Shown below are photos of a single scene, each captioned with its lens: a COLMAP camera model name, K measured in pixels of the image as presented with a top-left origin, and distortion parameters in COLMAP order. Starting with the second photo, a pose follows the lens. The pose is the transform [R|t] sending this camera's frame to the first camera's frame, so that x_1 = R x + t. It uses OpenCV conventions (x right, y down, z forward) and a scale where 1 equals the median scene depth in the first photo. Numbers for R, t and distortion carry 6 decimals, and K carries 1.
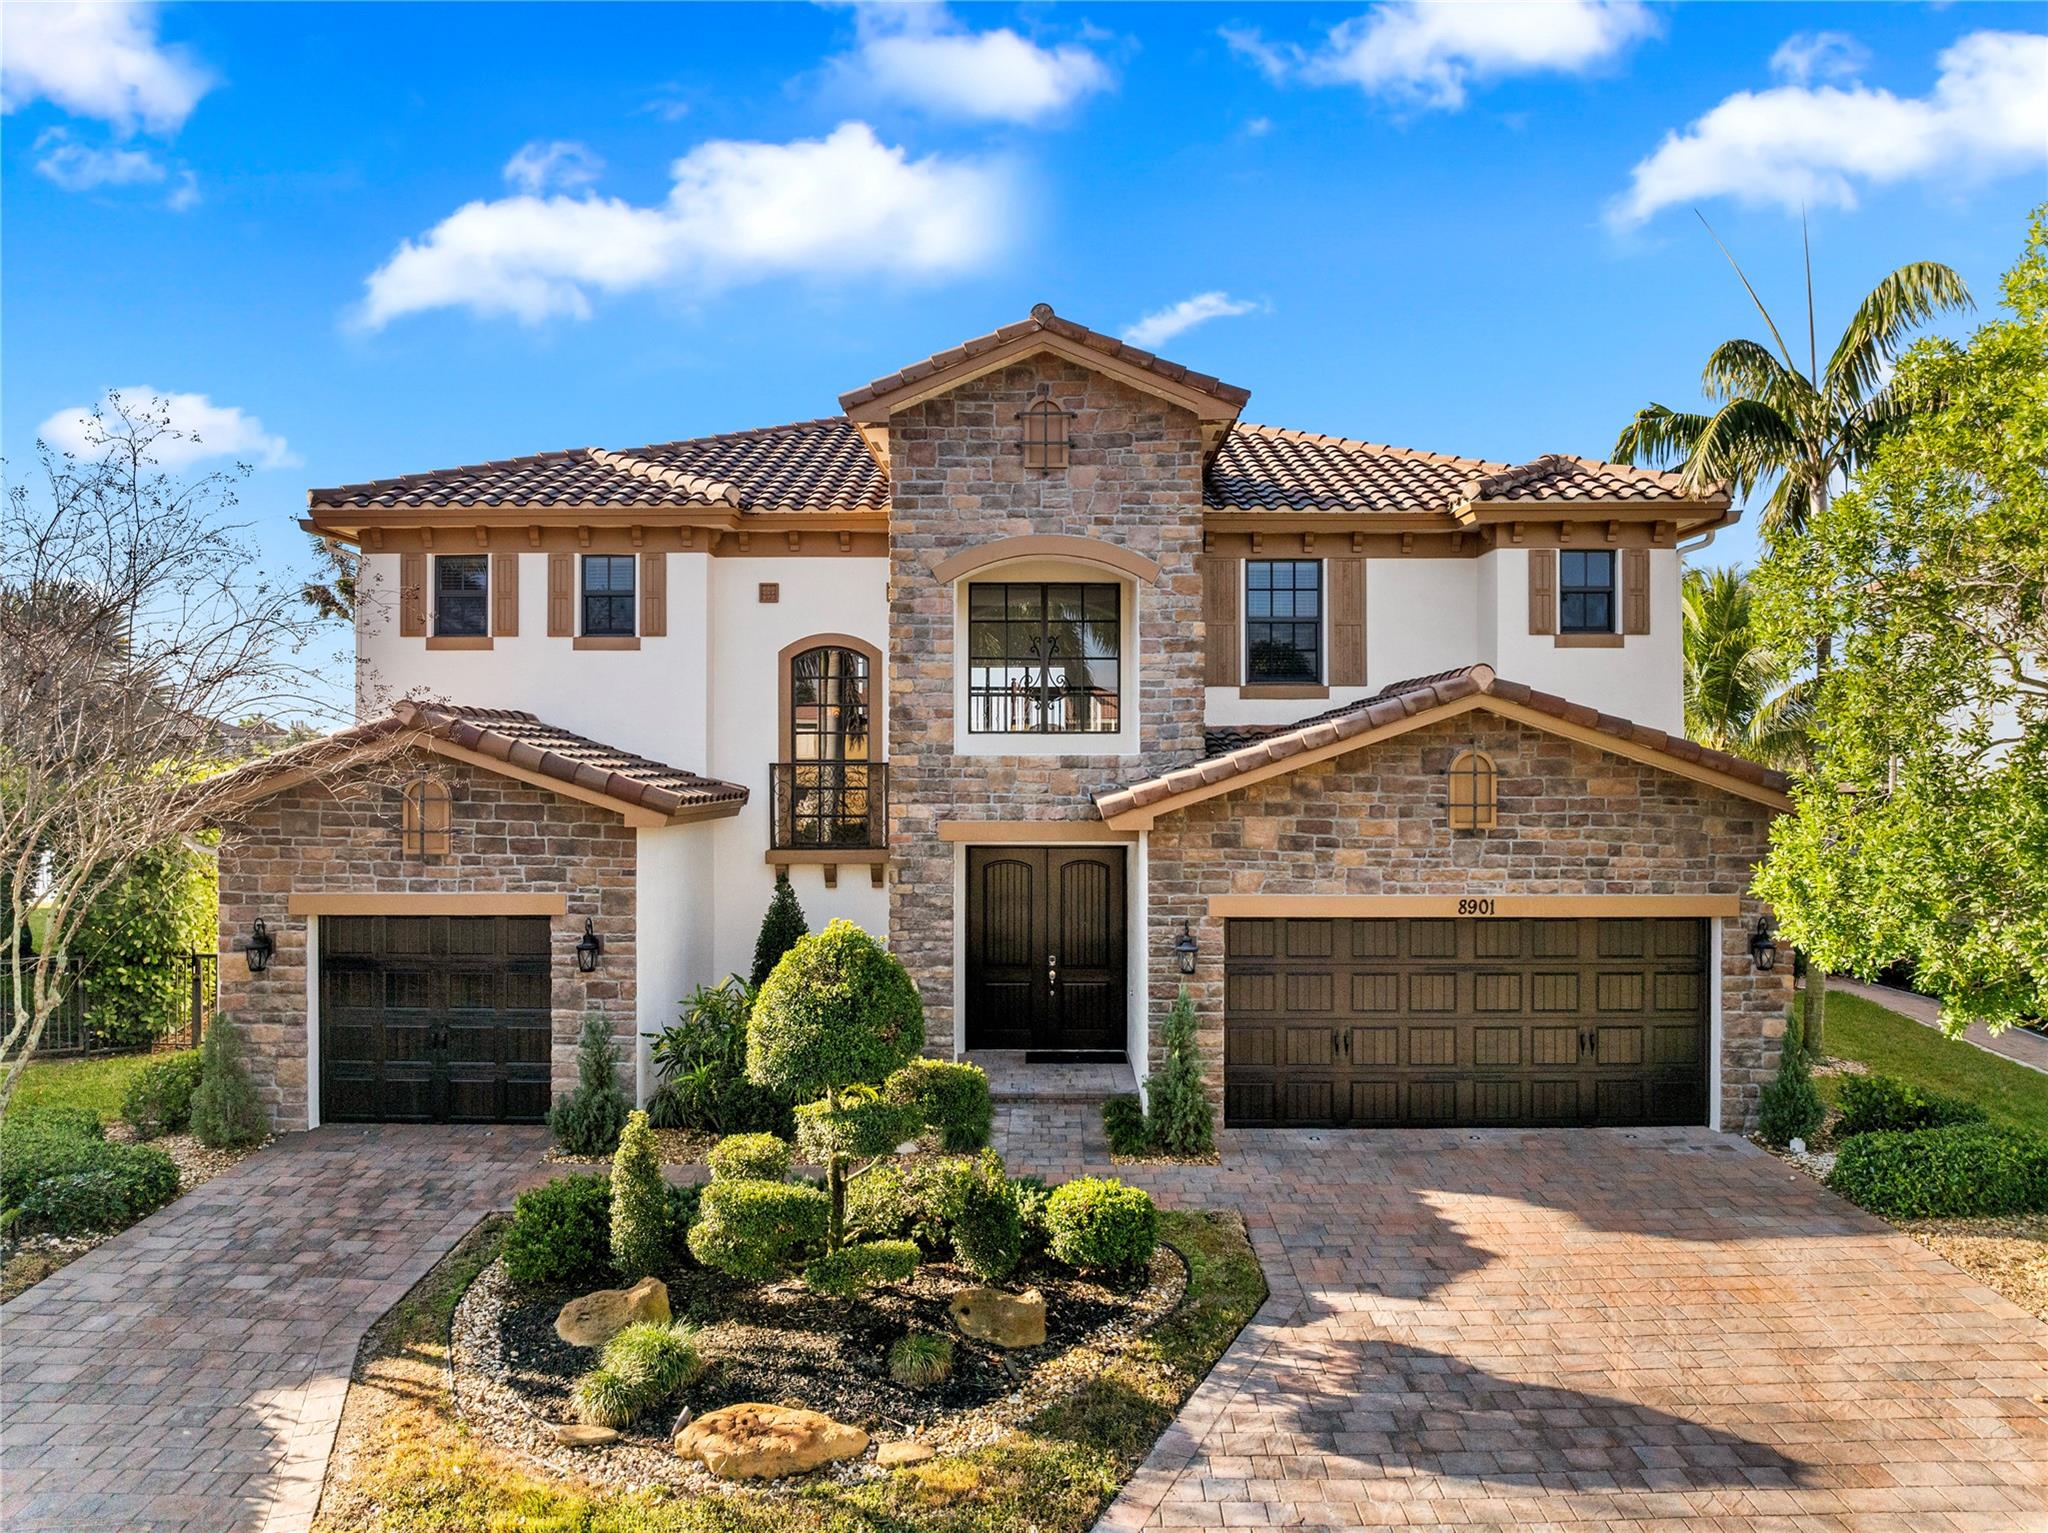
lens RADIAL K [[1459.8, 0, 1033.8], [0, 1459.8, 756.8], [0, 0, 1]] dist [-0.034589, -0.002012]
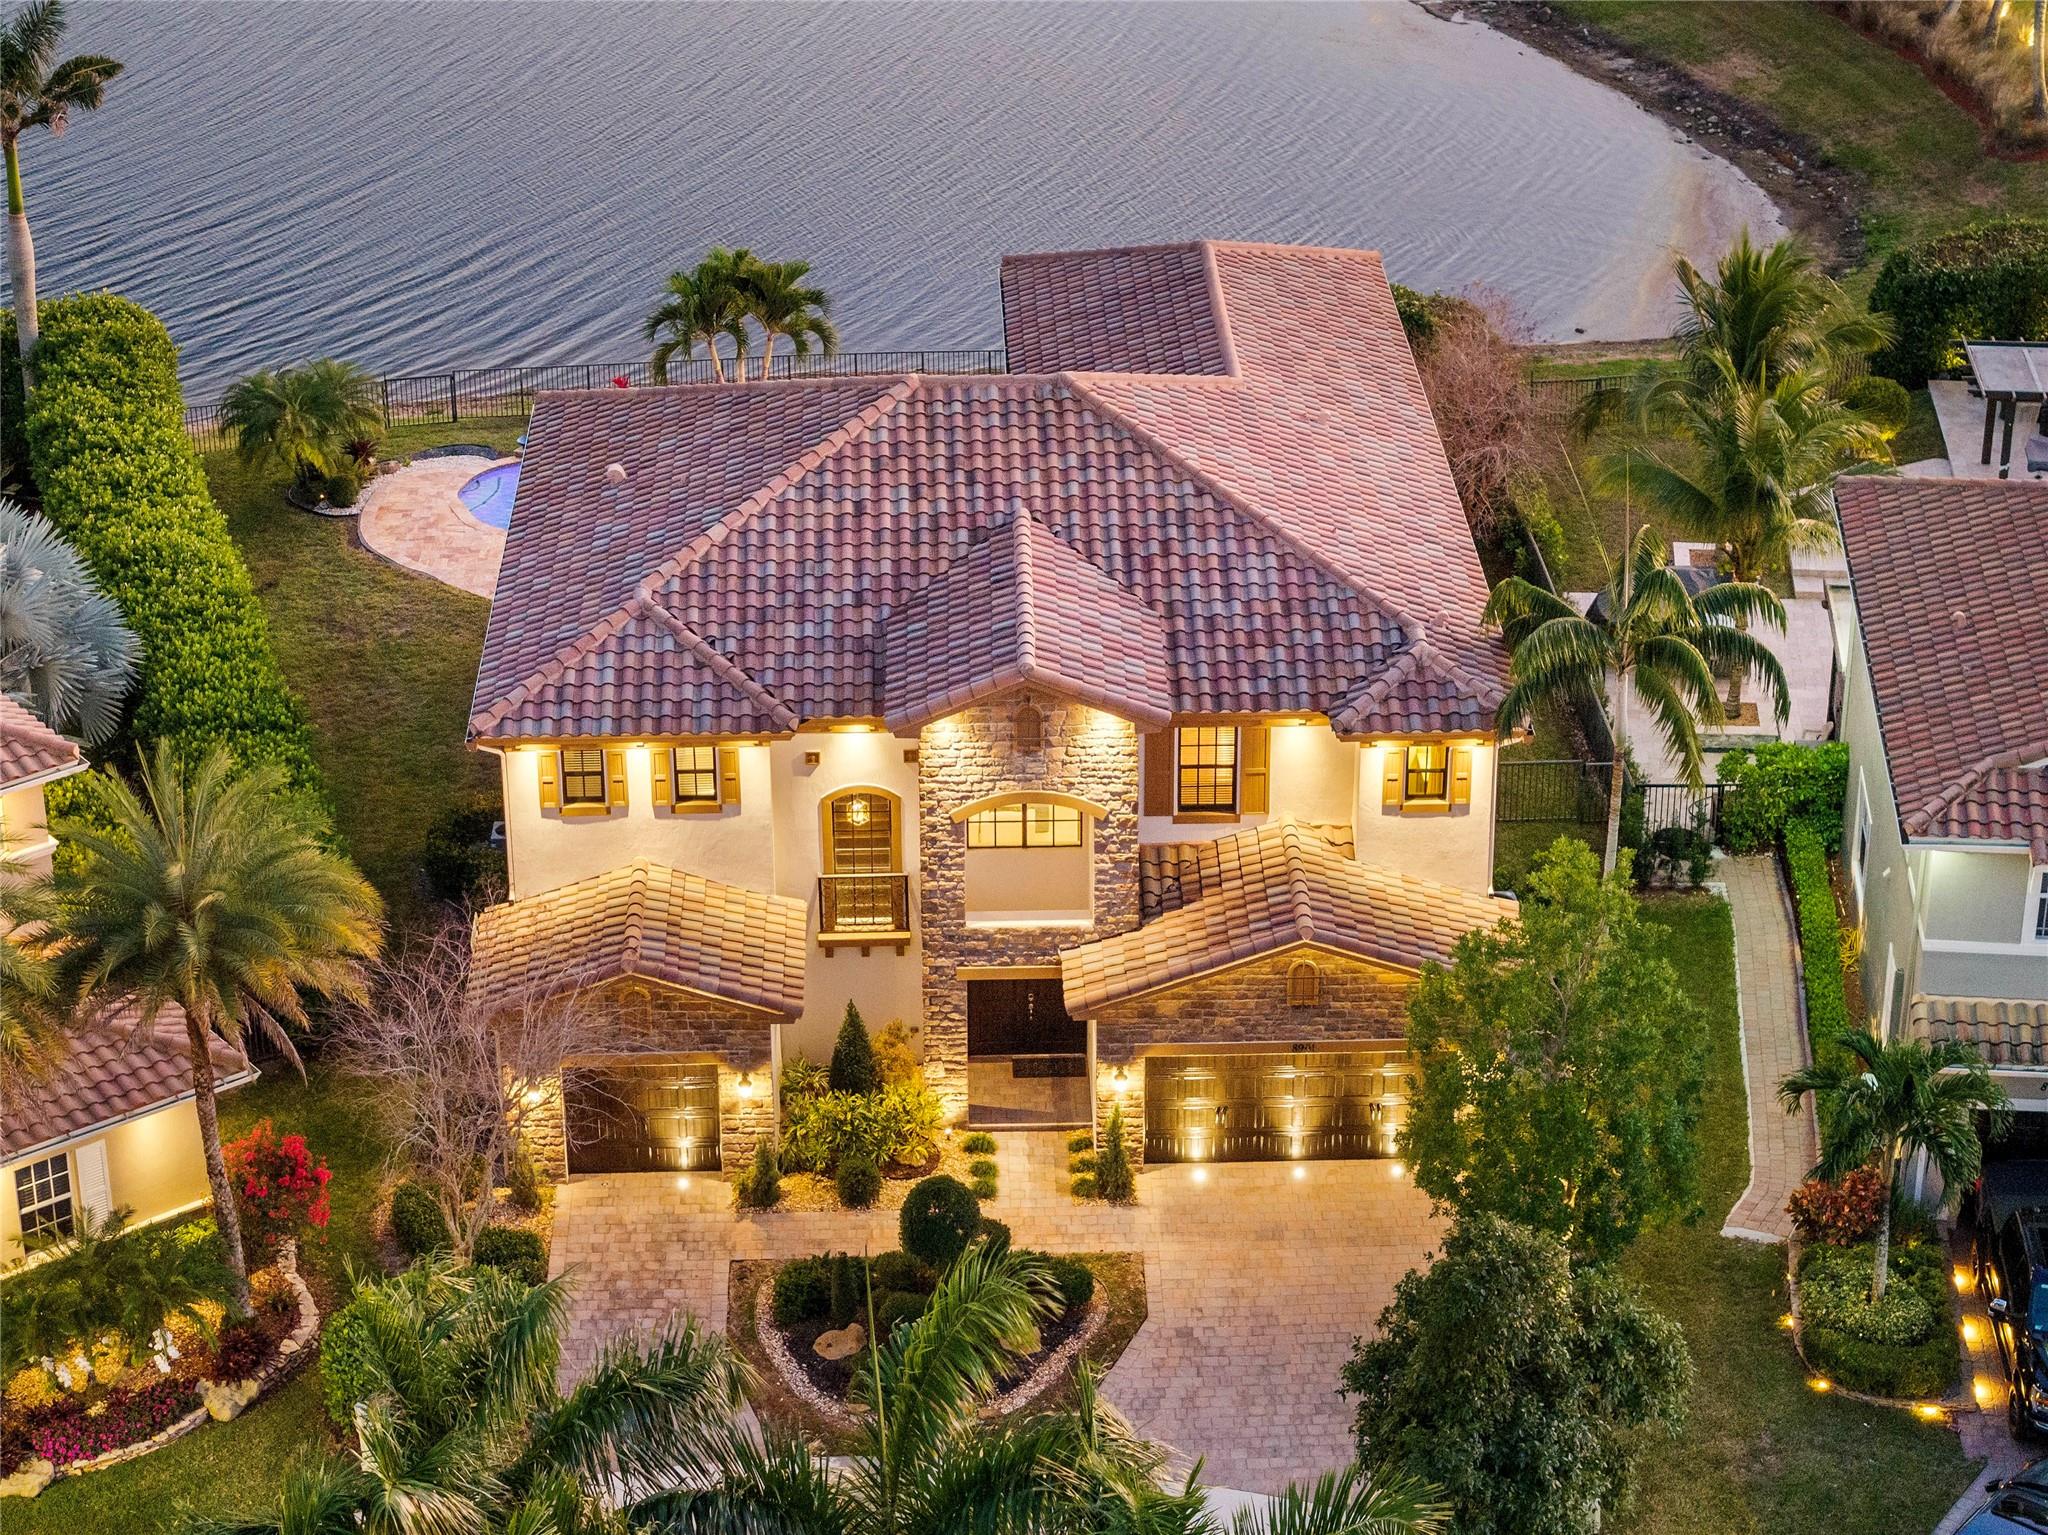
lens RADIAL K [[4220.1, 0, 1024.0], [0, 4220.1, 767.5], [0, 0, 1]] dist [-0.278359, 3.737552]
pose [[0.999410, -0.018310, 0.029047, -0.127414], [0.003410, 0.894694, 0.446666, -2.213431], [-0.034167, -0.446304, 0.894229, -2.944893]]
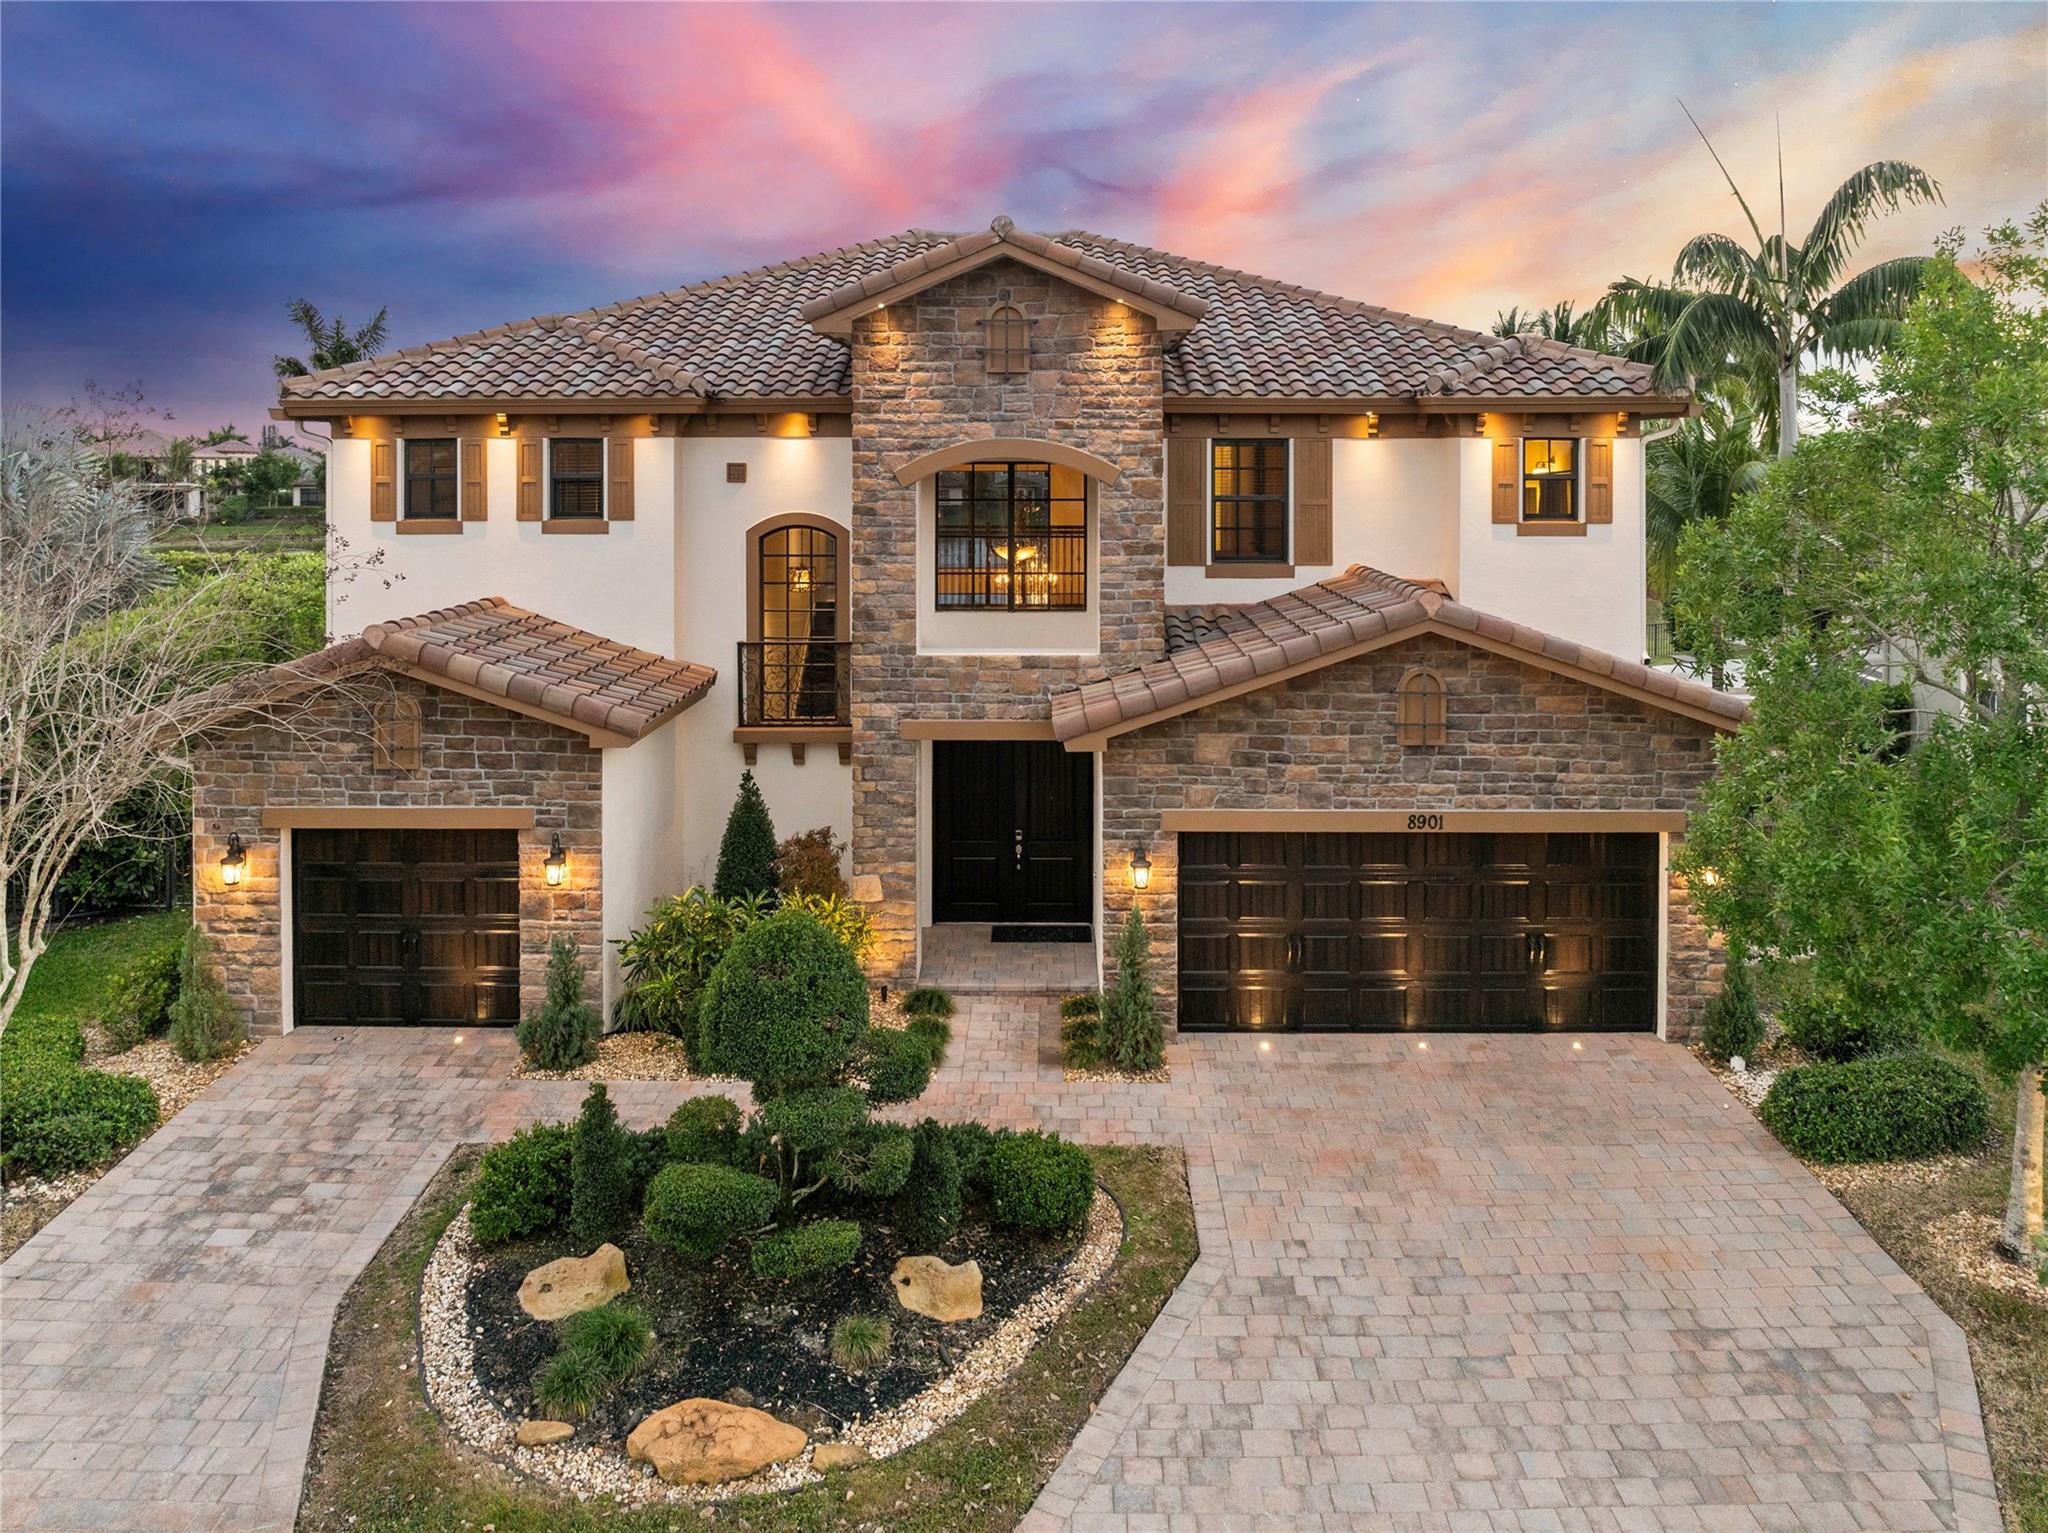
lens RADIAL K [[1534.3, 0, 1034.1], [0, 1534.3, 478.5], [0, 0, 1]] dist [-0.028490, -0.001536]
pose [[0.999984, 0.000207, -0.005574, 0.036084], [-0.000131, 0.999908, 0.013587, -0.151686], [0.005576, -0.013586, 0.999892, -0.068366]]
